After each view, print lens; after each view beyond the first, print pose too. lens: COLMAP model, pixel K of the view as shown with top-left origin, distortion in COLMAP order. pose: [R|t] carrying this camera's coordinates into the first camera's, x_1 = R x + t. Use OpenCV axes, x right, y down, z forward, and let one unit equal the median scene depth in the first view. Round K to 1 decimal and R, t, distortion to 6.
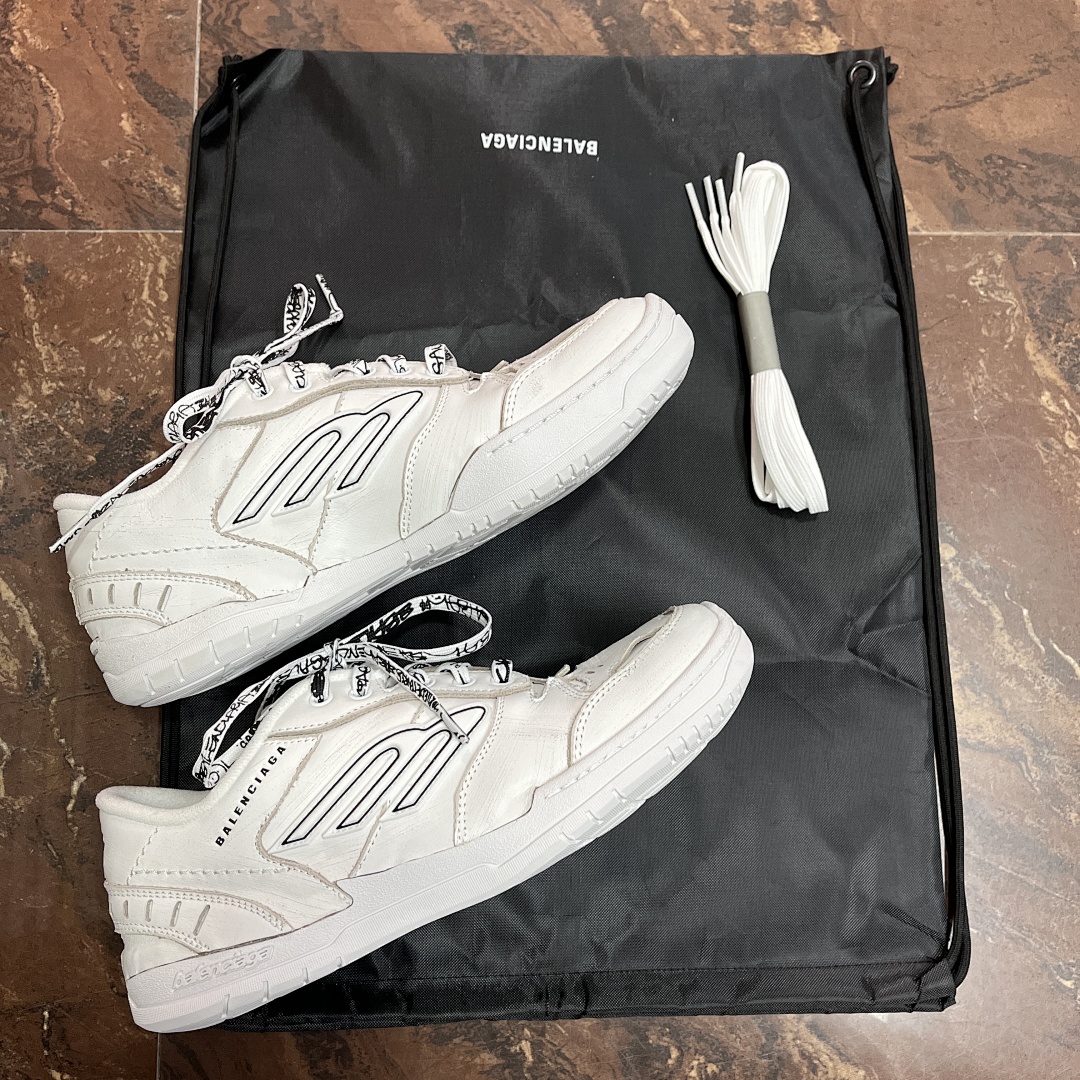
lens RADIAL K [[1026.4, 0, 515.6], [0, 1026.4, 542.1], [0, 0, 1]] dist [-0.005620, -0.006748]
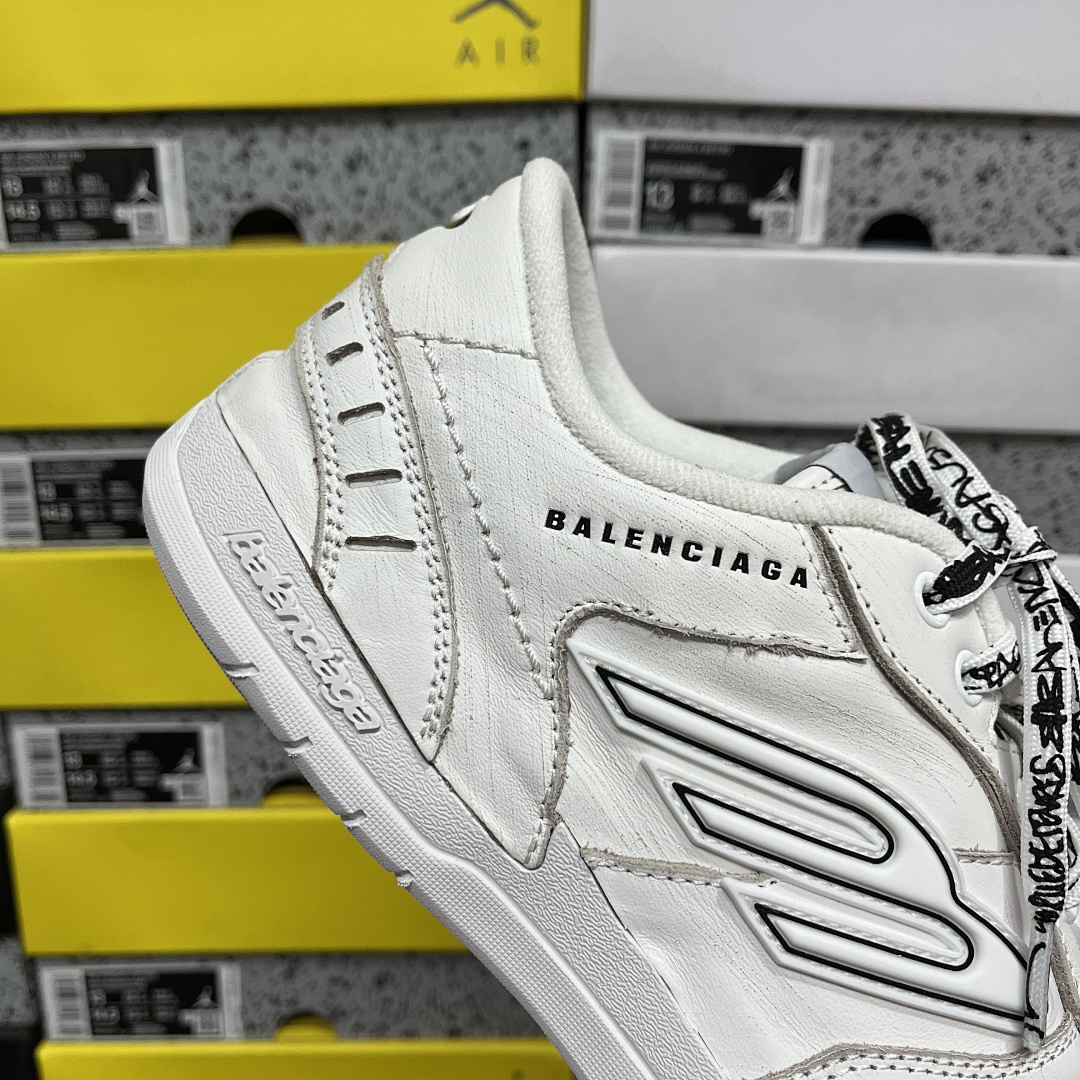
lens RADIAL K [[1152.9, 0, 540.0], [0, 1152.9, 540.0], [0, 0, 1]] dist [-0.010045, 0.006423]
pose [[0.328197, 0.936674, 0.122183, -0.337705], [-0.898851, 0.269905, 0.345280, 0.134863], [0.290437, -0.223144, 0.930512, 0.550805]]
